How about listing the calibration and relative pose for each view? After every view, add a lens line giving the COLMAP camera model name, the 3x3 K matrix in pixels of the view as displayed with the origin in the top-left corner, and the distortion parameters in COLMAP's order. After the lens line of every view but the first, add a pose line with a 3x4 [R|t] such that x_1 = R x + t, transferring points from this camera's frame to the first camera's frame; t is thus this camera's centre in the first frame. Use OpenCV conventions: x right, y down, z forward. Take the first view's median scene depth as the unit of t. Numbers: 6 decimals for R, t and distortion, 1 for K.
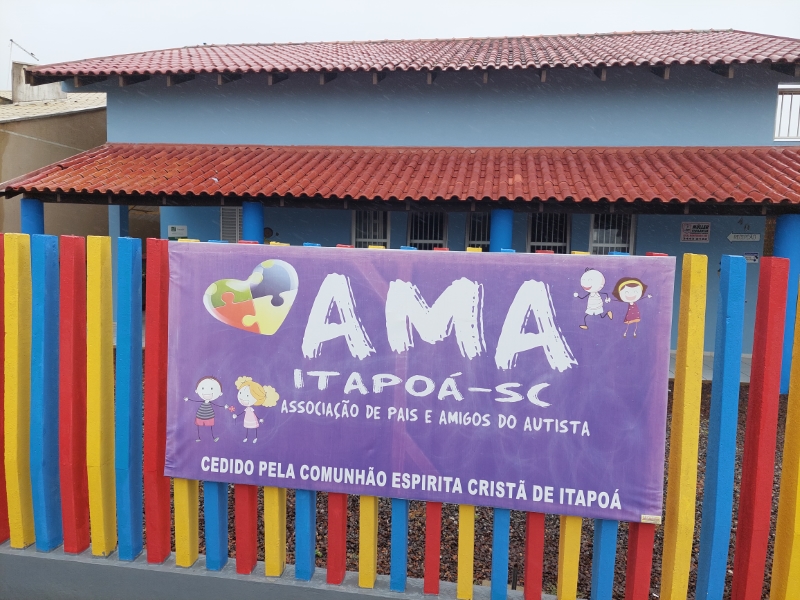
lens RADIAL K [[576.5, 0, 404.2], [0, 576.5, 293.8], [0, 0, 1]] dist [0.060484, -0.061205]
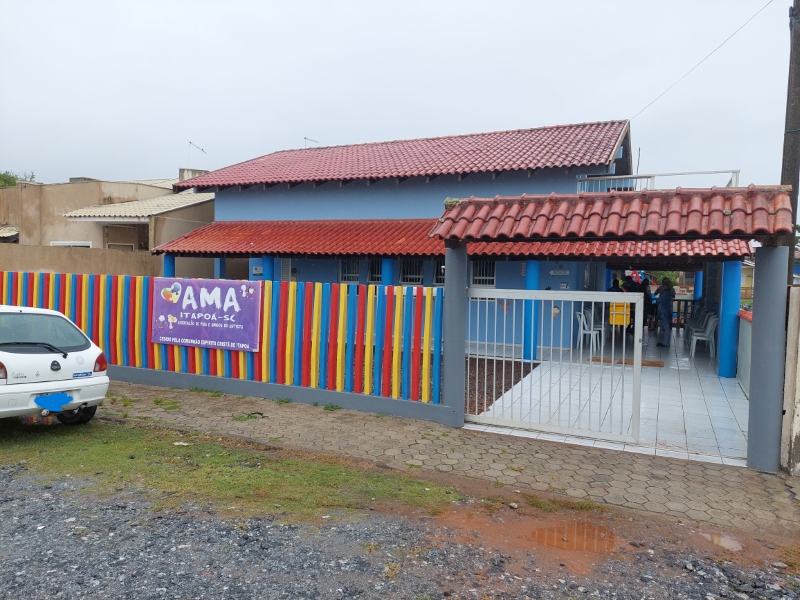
lens RADIAL K [[576.5, 0, 397.6], [0, 576.5, 303.0], [0, 0, 1]] dist [0.060484, -0.061205]
pose [[0.962502, 0.007385, -0.271174, 2.170135], [-0.020025, 0.998836, -0.043875, 0.209166], [0.270534, 0.047660, 0.961530, -2.209686]]
